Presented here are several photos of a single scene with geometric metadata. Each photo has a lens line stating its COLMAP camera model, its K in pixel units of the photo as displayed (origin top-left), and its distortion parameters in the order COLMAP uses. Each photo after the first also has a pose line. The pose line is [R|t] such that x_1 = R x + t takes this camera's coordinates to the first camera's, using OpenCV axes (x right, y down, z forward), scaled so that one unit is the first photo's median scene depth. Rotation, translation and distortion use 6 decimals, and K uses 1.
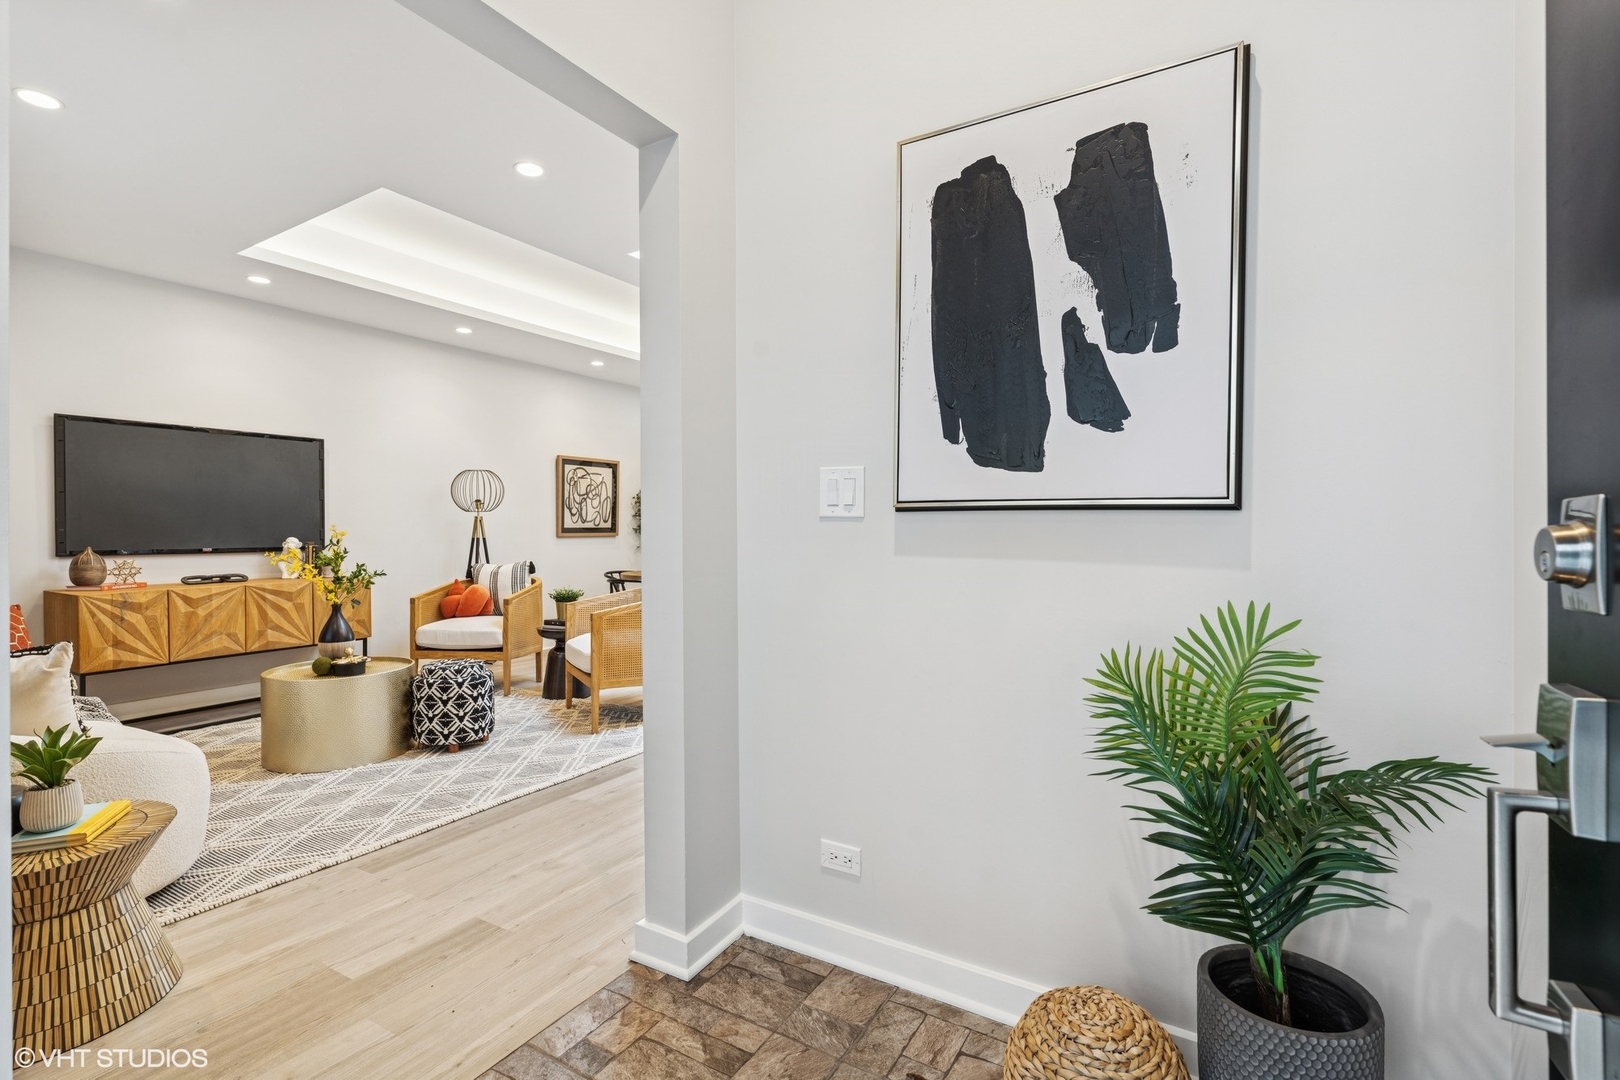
lens RADIAL K [[748.1, 0, 819.6], [0, 748.1, 532.9], [0, 0, 1]] dist [-0.007192, 0.001966]
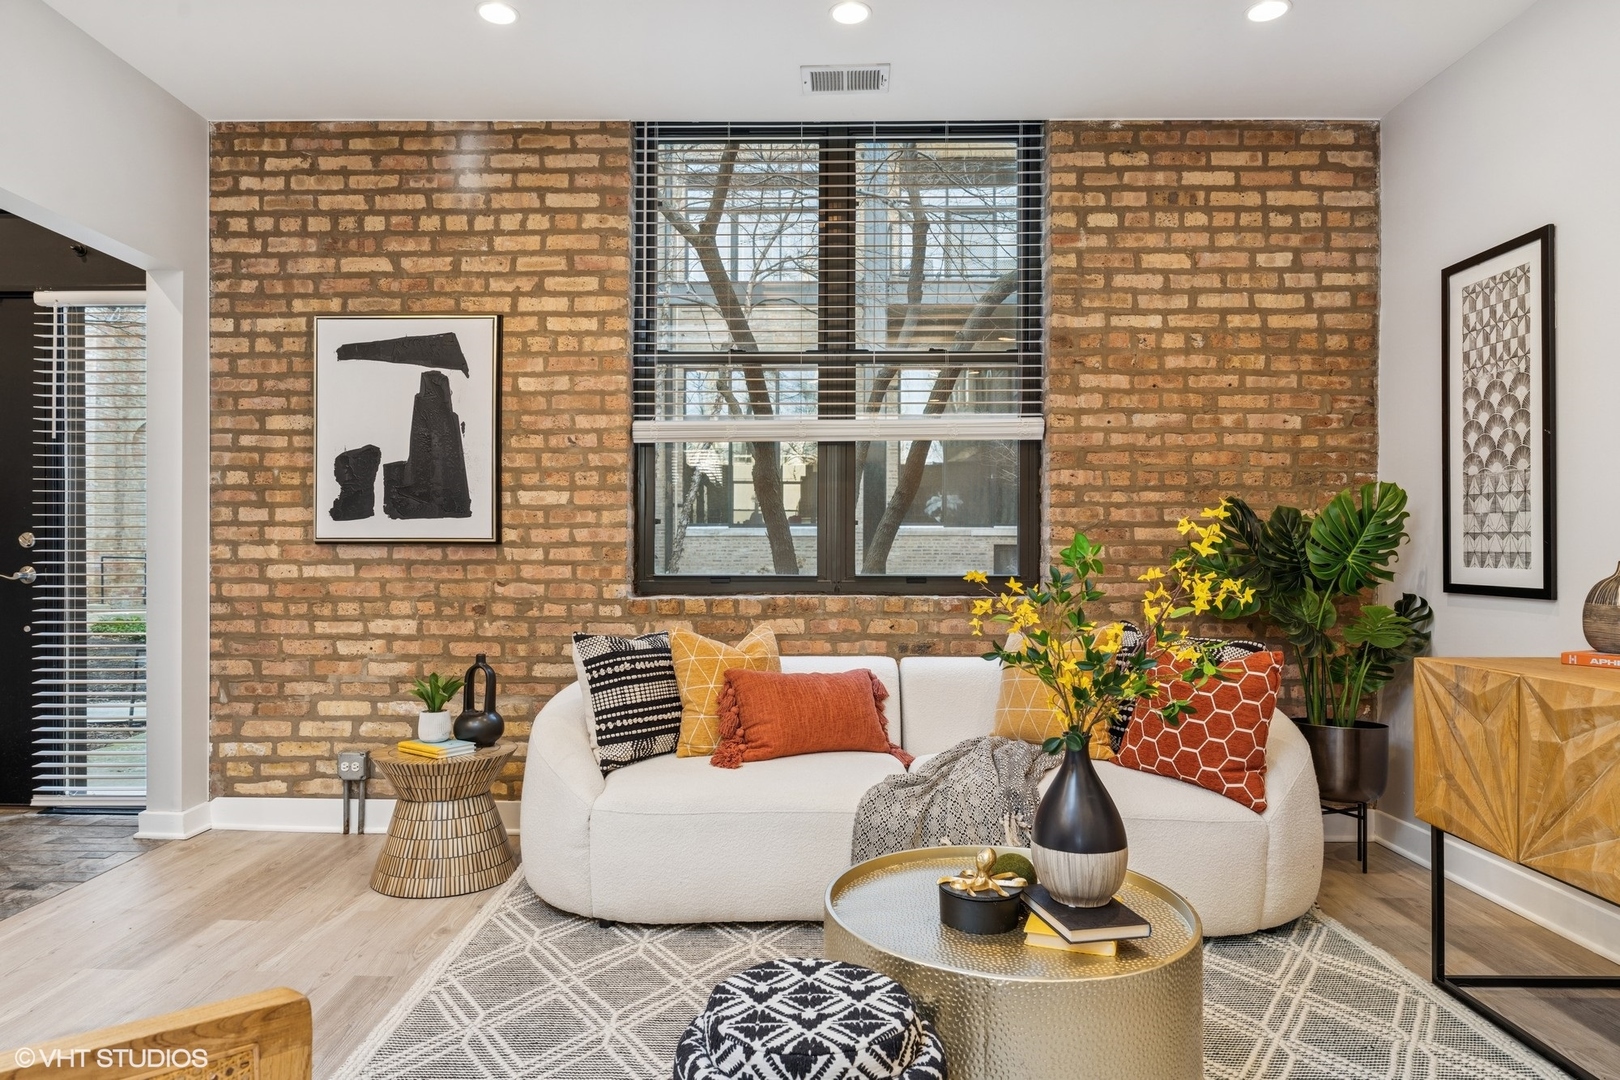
lens RADIAL K [[960.8, 0, 783.4], [0, 960.8, 546.9], [0, 0, 1]] dist [-0.006392, -0.002006]
pose [[-0.870152, -0.002890, -0.492775, -0.280664], [-0.003659, 0.999993, 0.000597, 0.011014], [0.492770, 0.002323, -0.870156, 1.161608]]
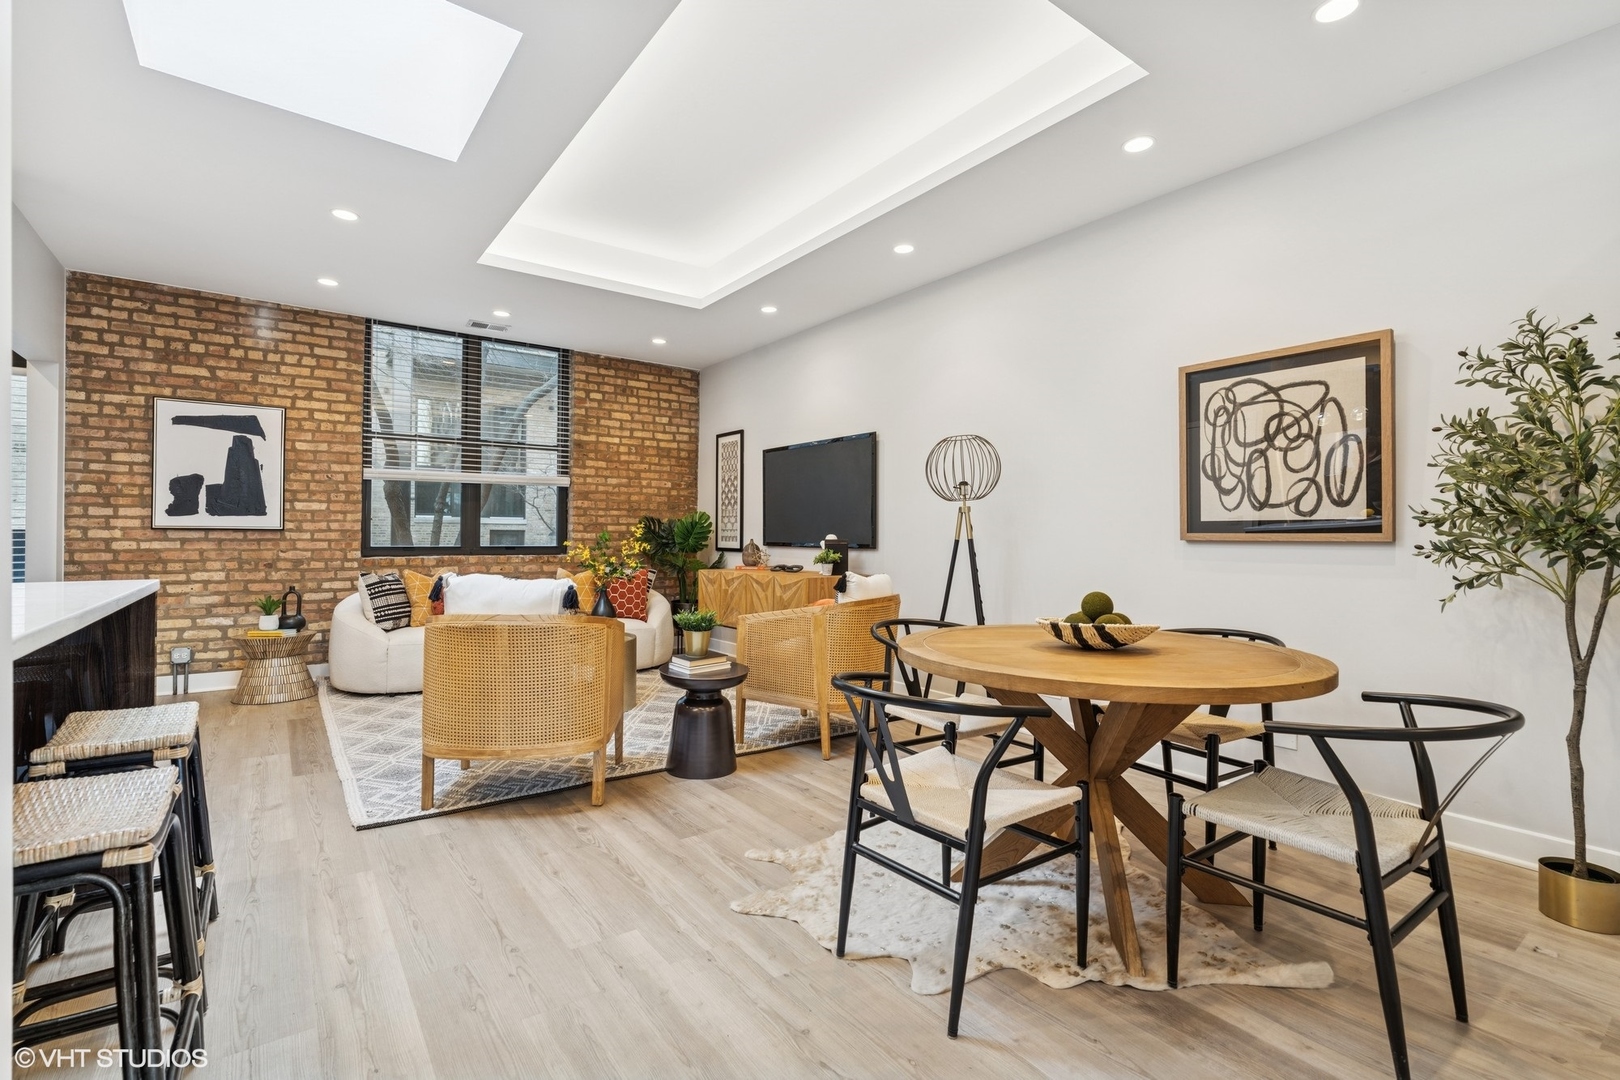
lens RADIAL K [[748.1, 0, 802.3], [0, 748.1, 536.0], [0, 0, 1]] dist [-0.007192, 0.001966]
pose [[-0.406975, -0.002013, -0.913437, 0.289317], [-0.011590, 0.999928, 0.002960, 0.006034], [0.913366, 0.011791, -0.406969, 1.581959]]
